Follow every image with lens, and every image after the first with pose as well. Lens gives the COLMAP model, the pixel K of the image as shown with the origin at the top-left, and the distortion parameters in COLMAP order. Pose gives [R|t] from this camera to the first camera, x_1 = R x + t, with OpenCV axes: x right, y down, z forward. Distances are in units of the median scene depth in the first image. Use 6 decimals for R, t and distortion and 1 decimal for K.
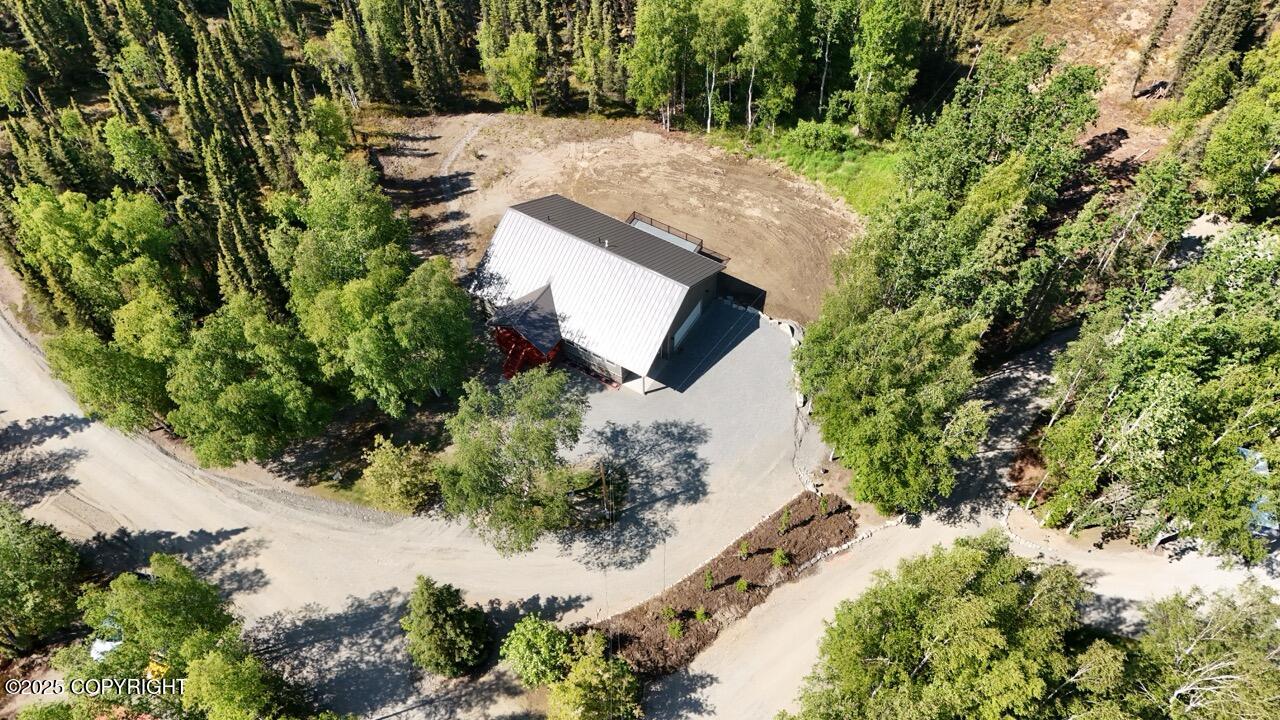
lens RADIAL K [[926.7, 0, 635.8], [0, 926.7, 359.1], [0, 0, 1]] dist [0.178751, -0.381029]
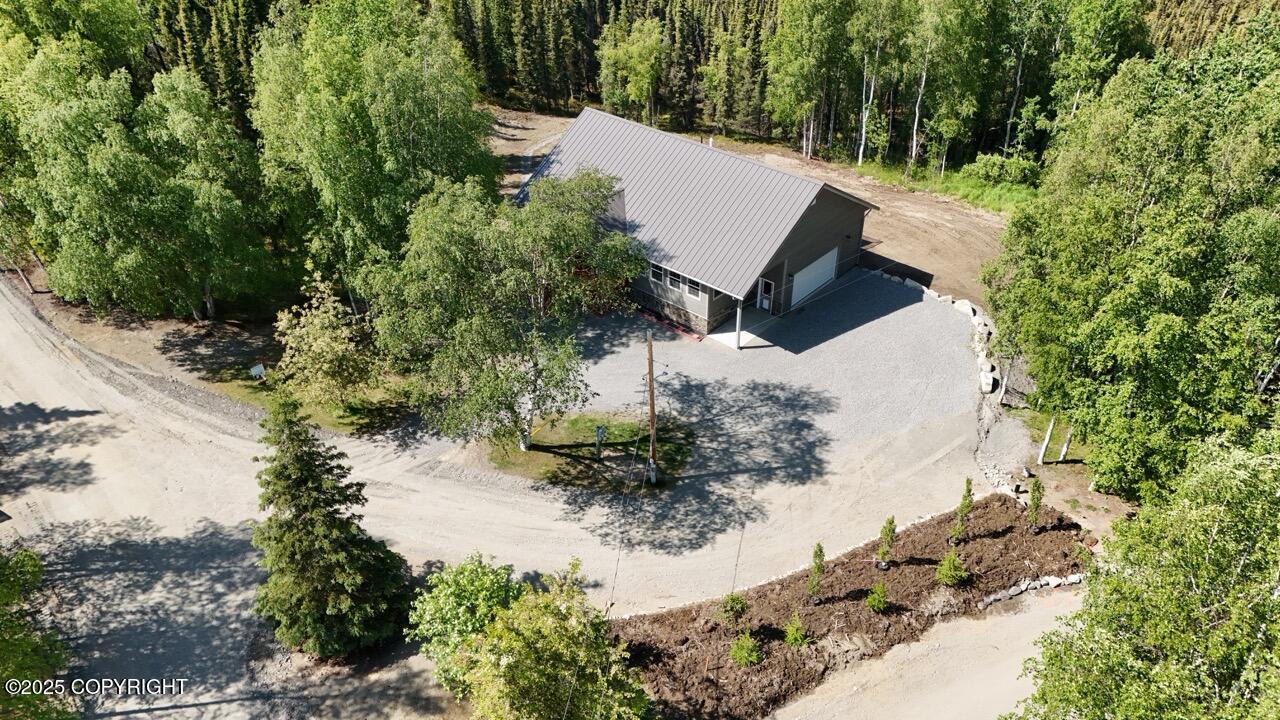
lens RADIAL K [[931.0, 0, 640.0], [0, 931.0, 360.0], [0, 0, 1]] dist [0.078974, -0.078271]
pose [[0.983607, 0.105004, -0.146601, 0.040988], [-0.145743, 0.941656, -0.303385, 0.277116], [0.106191, 0.319778, 0.941523, 0.404599]]
